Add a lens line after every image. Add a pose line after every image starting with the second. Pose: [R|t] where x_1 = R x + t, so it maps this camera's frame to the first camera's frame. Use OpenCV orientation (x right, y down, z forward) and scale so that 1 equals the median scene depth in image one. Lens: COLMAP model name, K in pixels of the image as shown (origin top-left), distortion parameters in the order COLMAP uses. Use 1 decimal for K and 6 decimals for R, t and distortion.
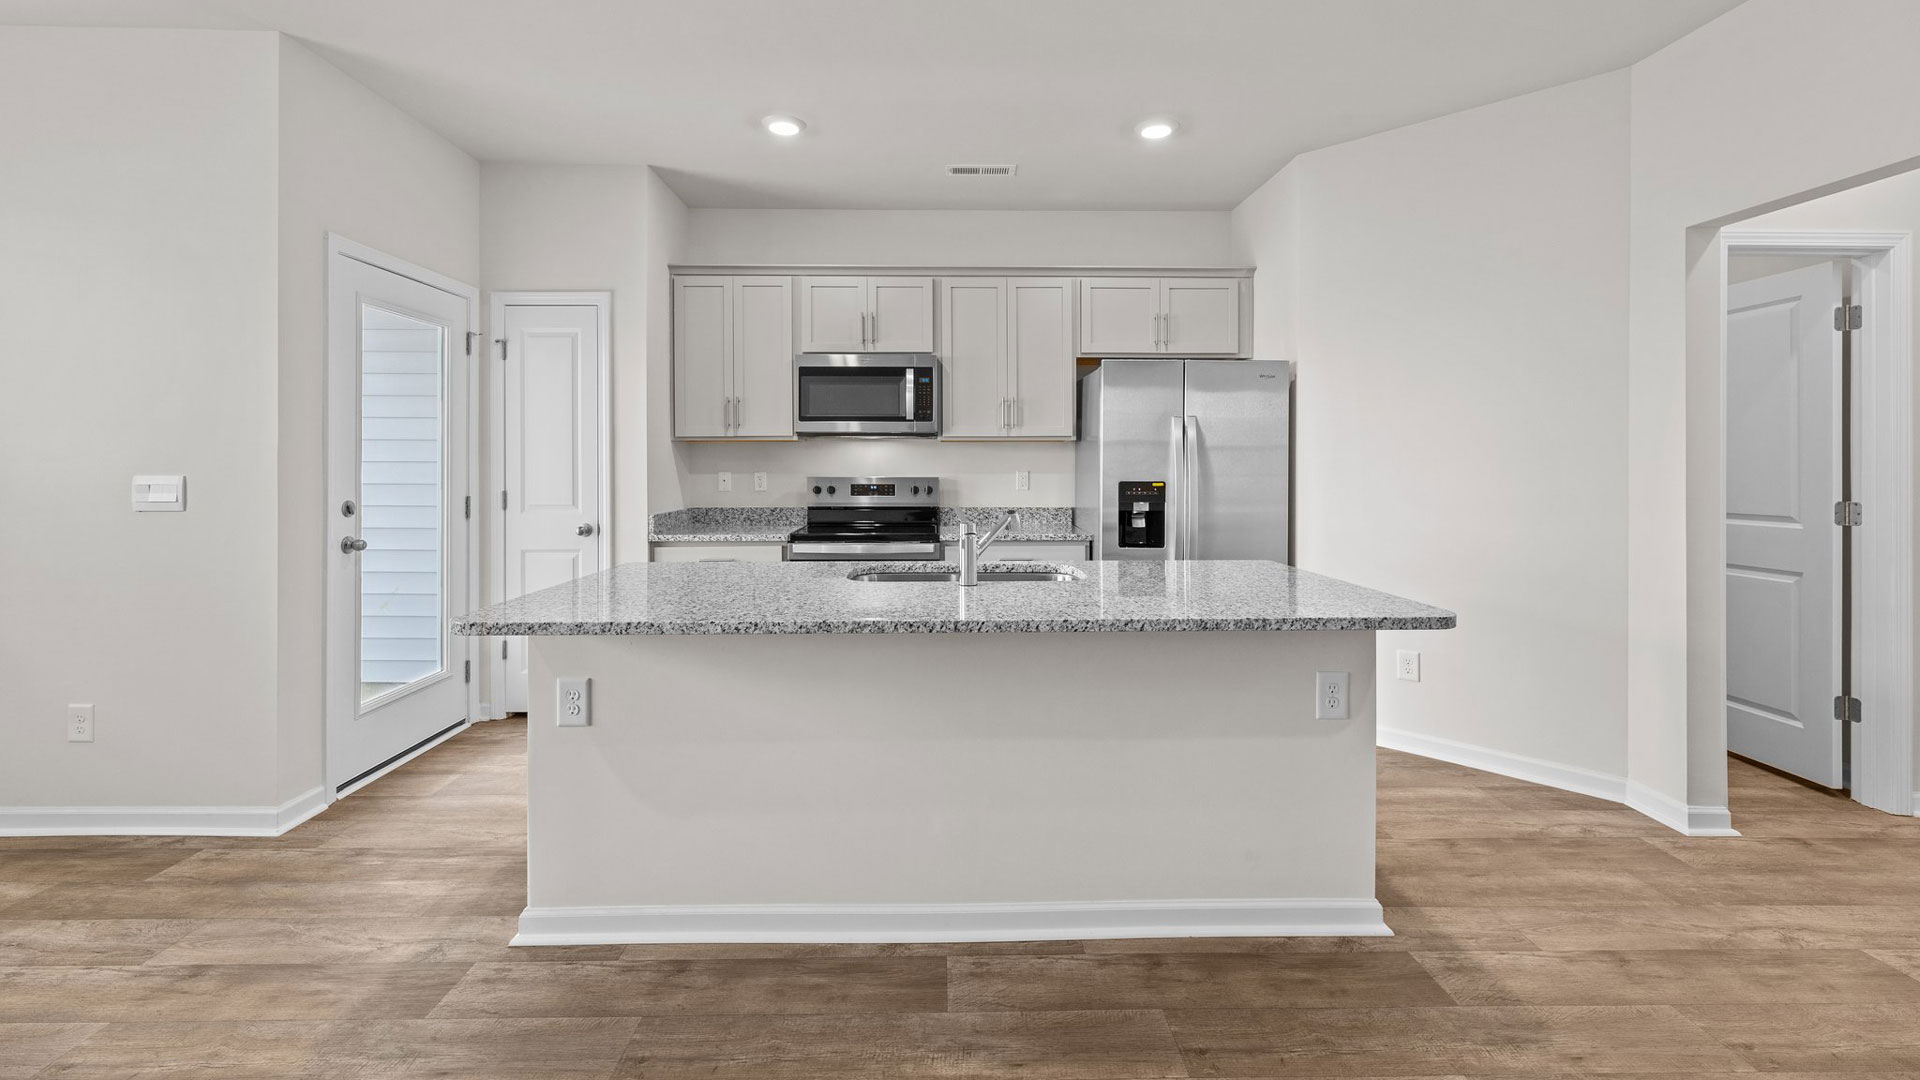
lens RADIAL K [[764.7, 0, 949.0], [0, 764.7, 461.3], [0, 0, 1]] dist [0.000310, -0.000027]
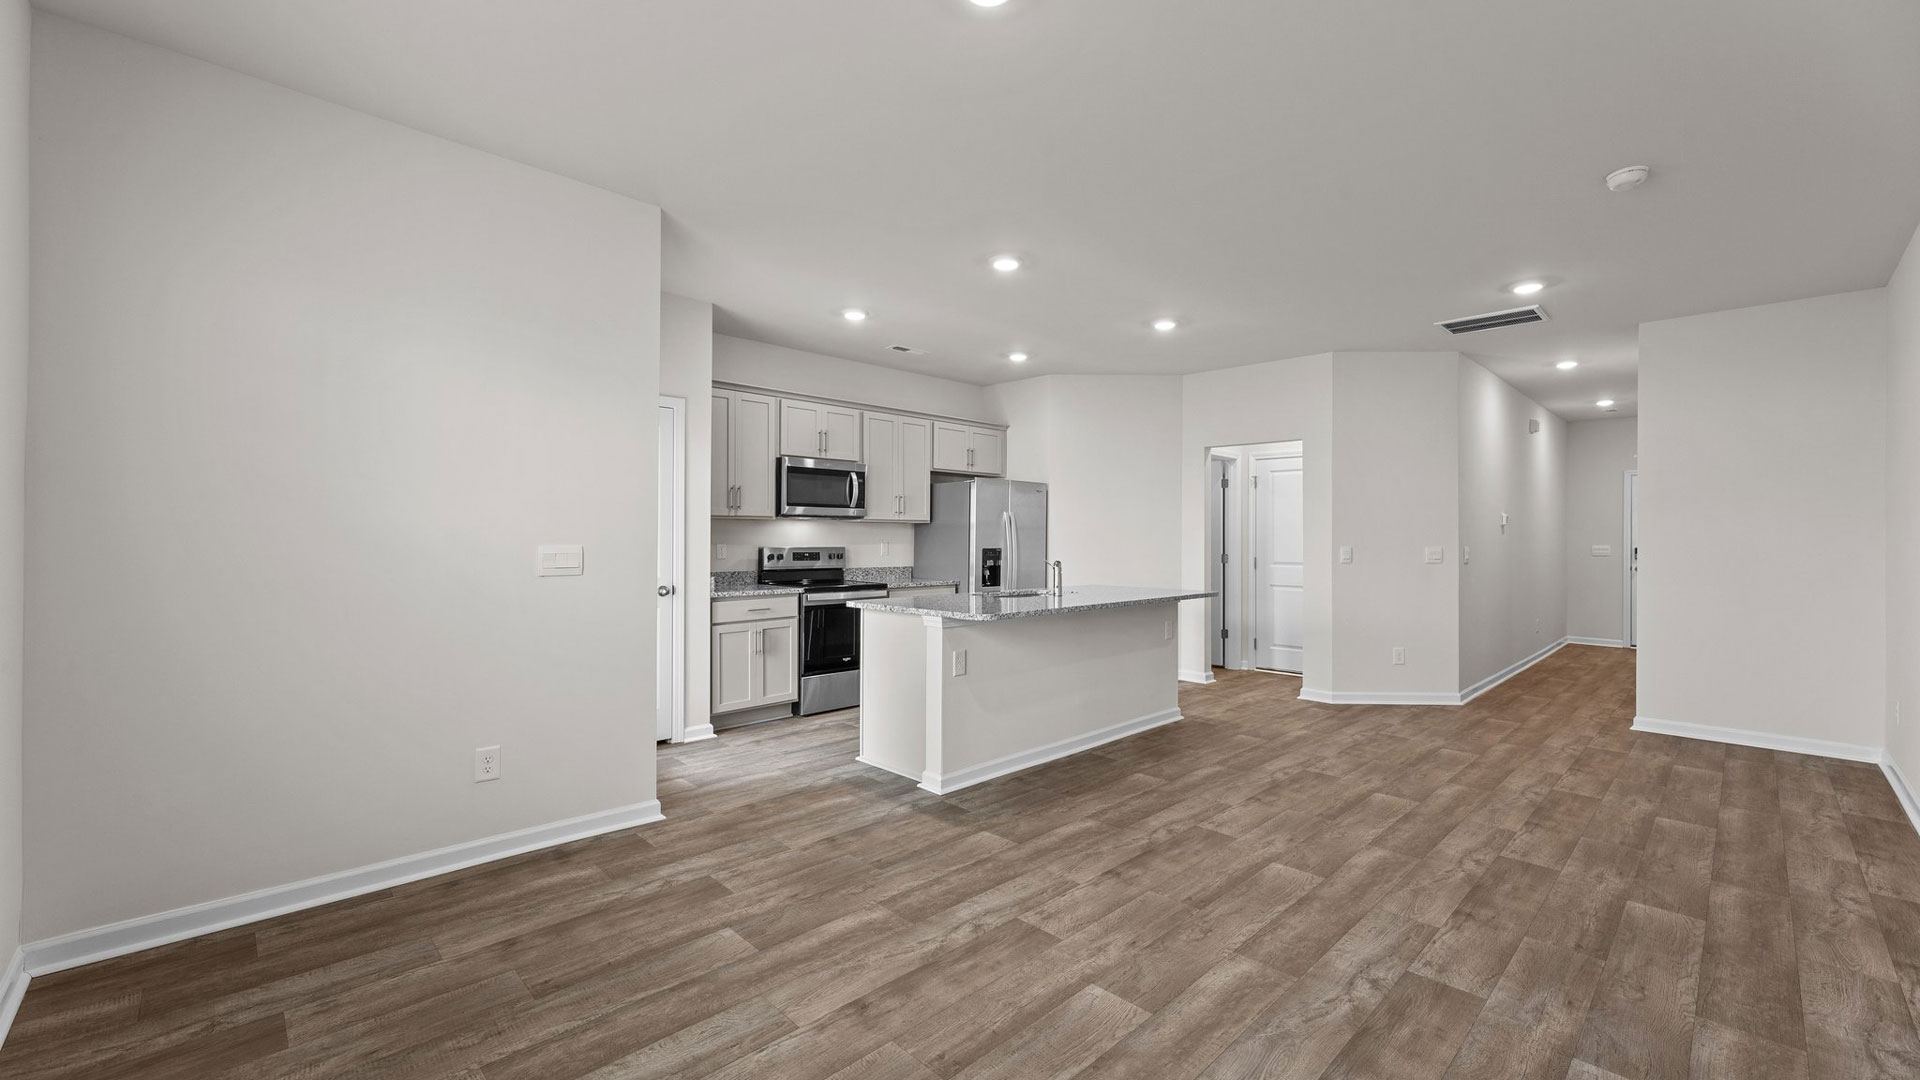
lens RADIAL K [[768.8, 0, 955.6], [0, 768.8, 511.7], [0, 0, 1]] dist [0.008333, 0.000001]
pose [[0.728839, 0.027702, 0.684125, -0.978309], [-0.004435, 0.999351, -0.035741, 0.005865], [-0.684671, 0.023015, 0.728489, -0.213769]]
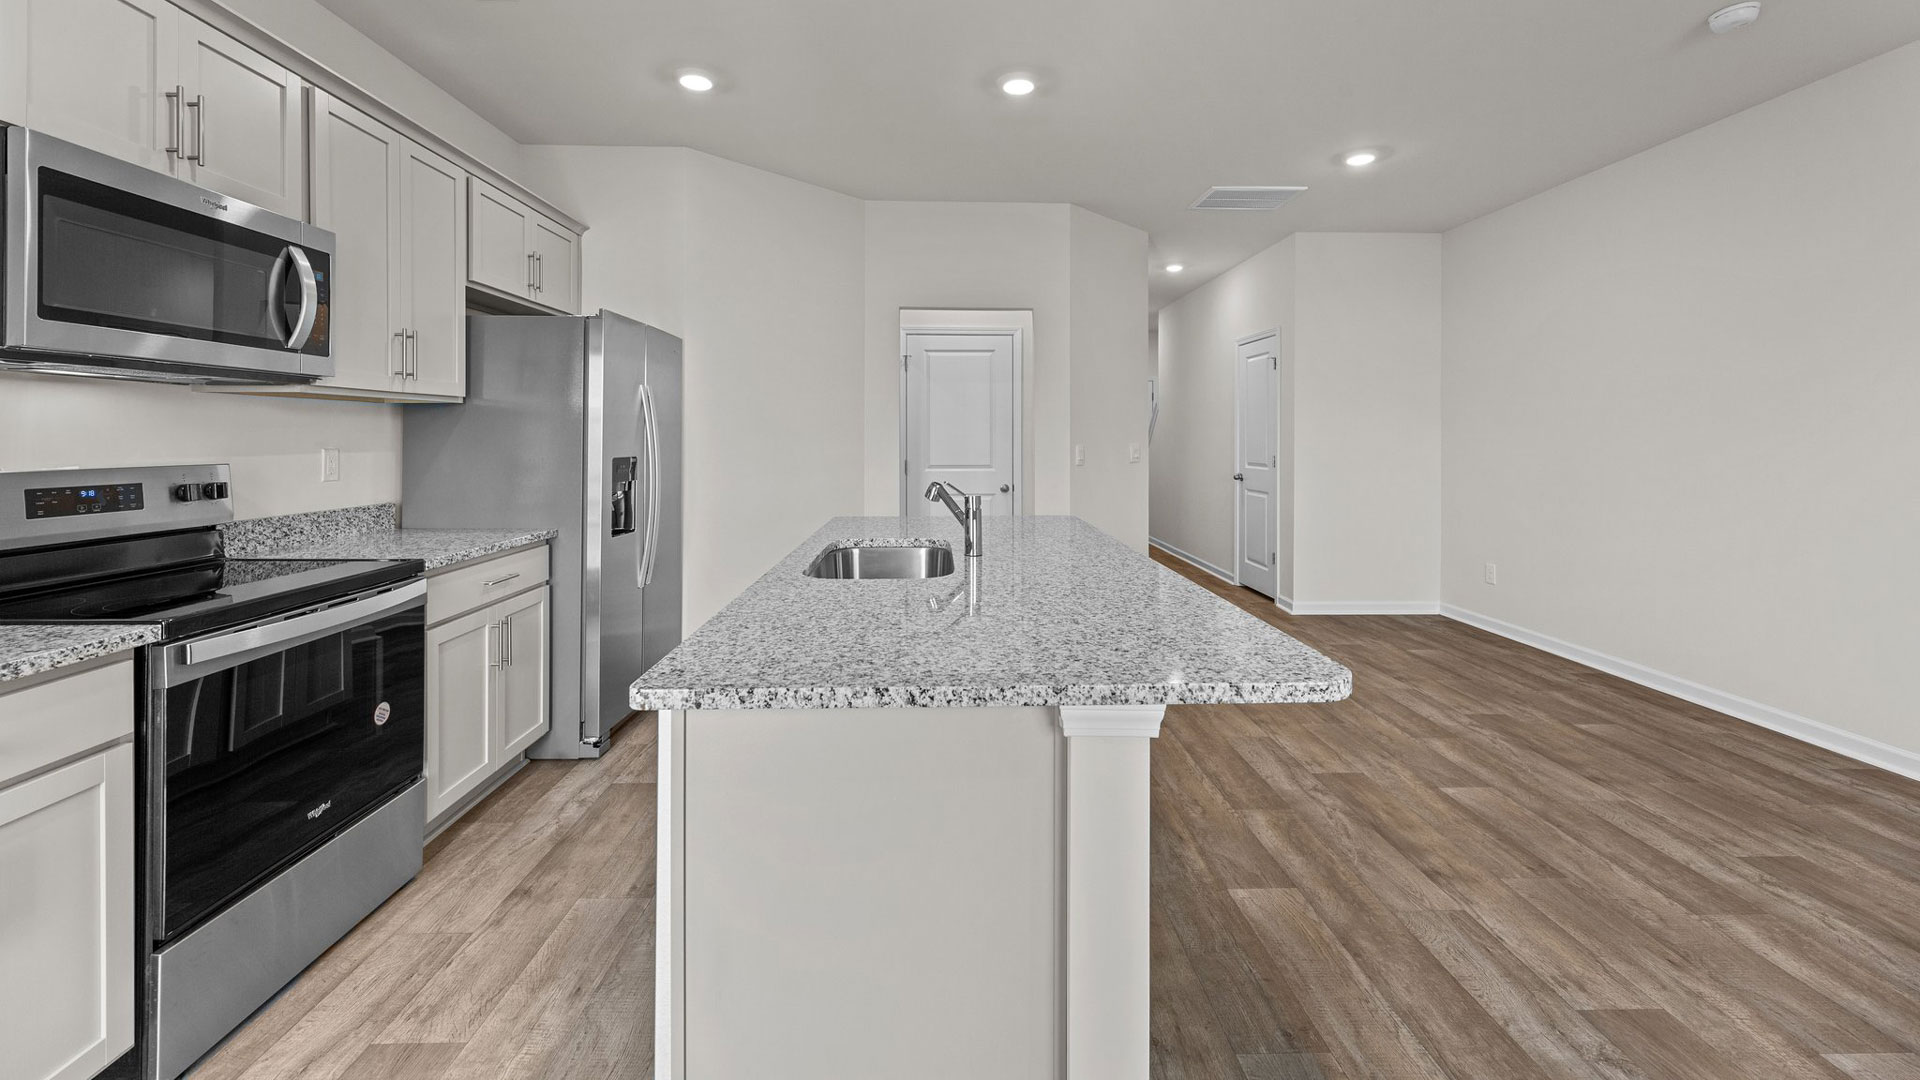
lens RADIAL K [[784.2, 0, 952.3], [0, 784.2, 424.9], [0, 0, 1]] dist [0.029731, -0.000010]
pose [[0.000308, 0.015688, 0.999877, -0.618112], [-0.004325, 0.999868, -0.015686, 0.002072], [-0.999991, -0.004319, 0.000375, 0.613830]]
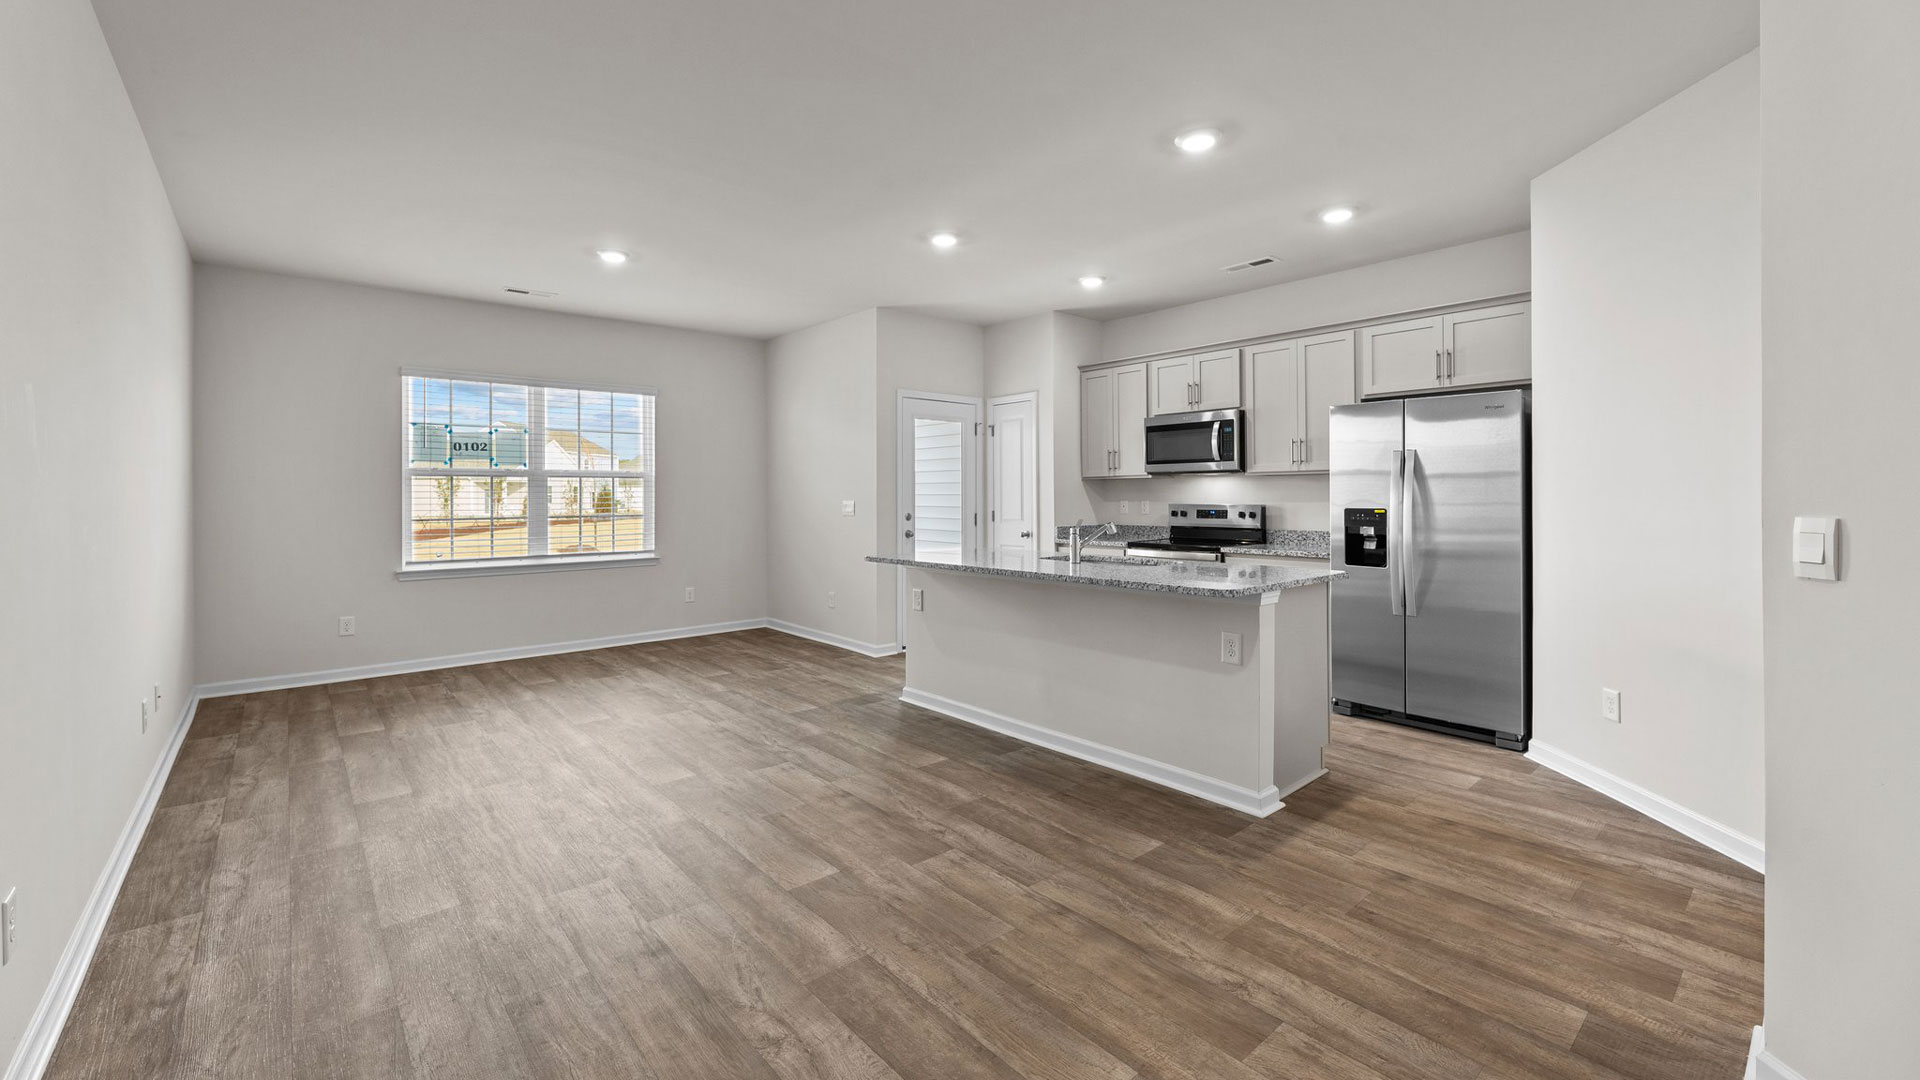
lens RADIAL K [[766.8, 0, 956.9], [0, 766.8, 490.6], [0, 0, 1]] dist [-0.000393, -0.000063]
pose [[0.644178, -0.009077, -0.764821, 0.718471], [0.007235, 0.999957, -0.005774, 0.001640], [0.764841, -0.001814, 0.644216, -0.205666]]
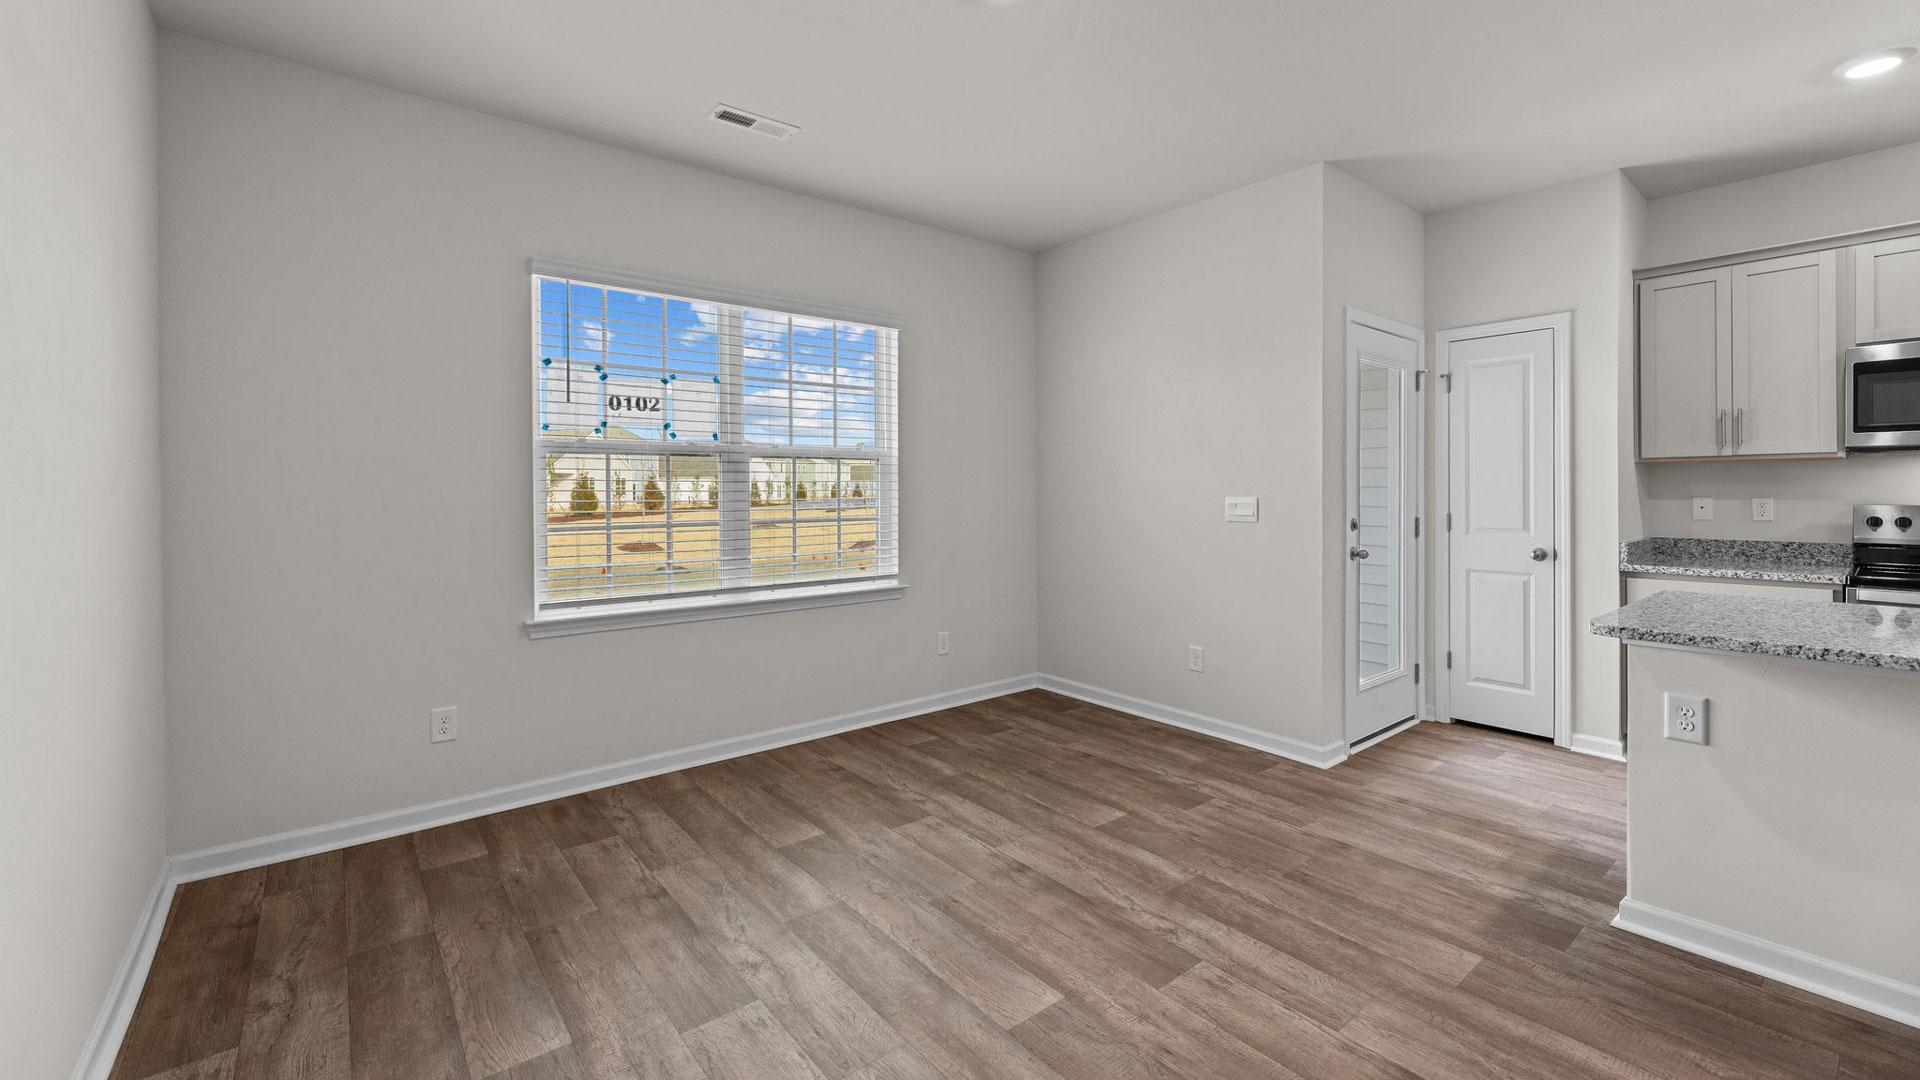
lens RADIAL K [[770.1, 0, 950.6], [0, 770.1, 500.9], [0, 0, 1]] dist [-0.007218, 0.000124]
pose [[0.612281, 0.008876, -0.790591, -0.153631], [0.005268, 0.999869, 0.015305, 0.000169], [0.790623, -0.013535, 0.612154, -0.222614]]
